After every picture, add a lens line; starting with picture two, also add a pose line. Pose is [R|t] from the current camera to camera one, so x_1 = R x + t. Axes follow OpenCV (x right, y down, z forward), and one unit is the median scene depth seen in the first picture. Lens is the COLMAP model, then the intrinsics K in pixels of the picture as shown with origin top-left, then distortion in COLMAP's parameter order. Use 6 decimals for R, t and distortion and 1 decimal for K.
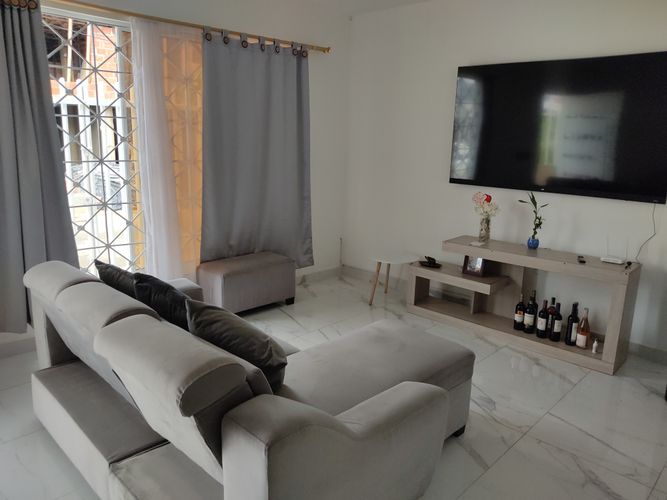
lens RADIAL K [[499.9, 0, 332.3], [0, 499.9, 252.6], [0, 0, 1]] dist [0.006897, -0.002709]
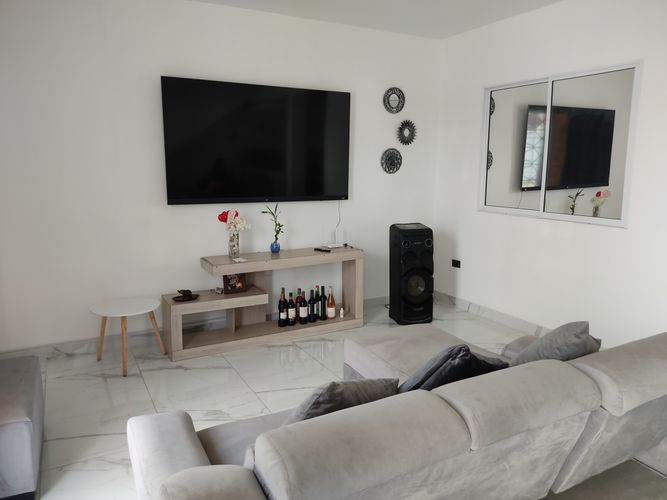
lens RADIAL K [[499.9, 0, 333.4], [0, 499.9, 245.0], [0, 0, 1]] dist [0.006897, -0.002709]
pose [[0.262895, -0.177419, 0.948372, -0.628816], [0.211347, 0.969664, 0.122816, -0.135735], [-0.941392, 0.168147, 0.292417, 0.550463]]
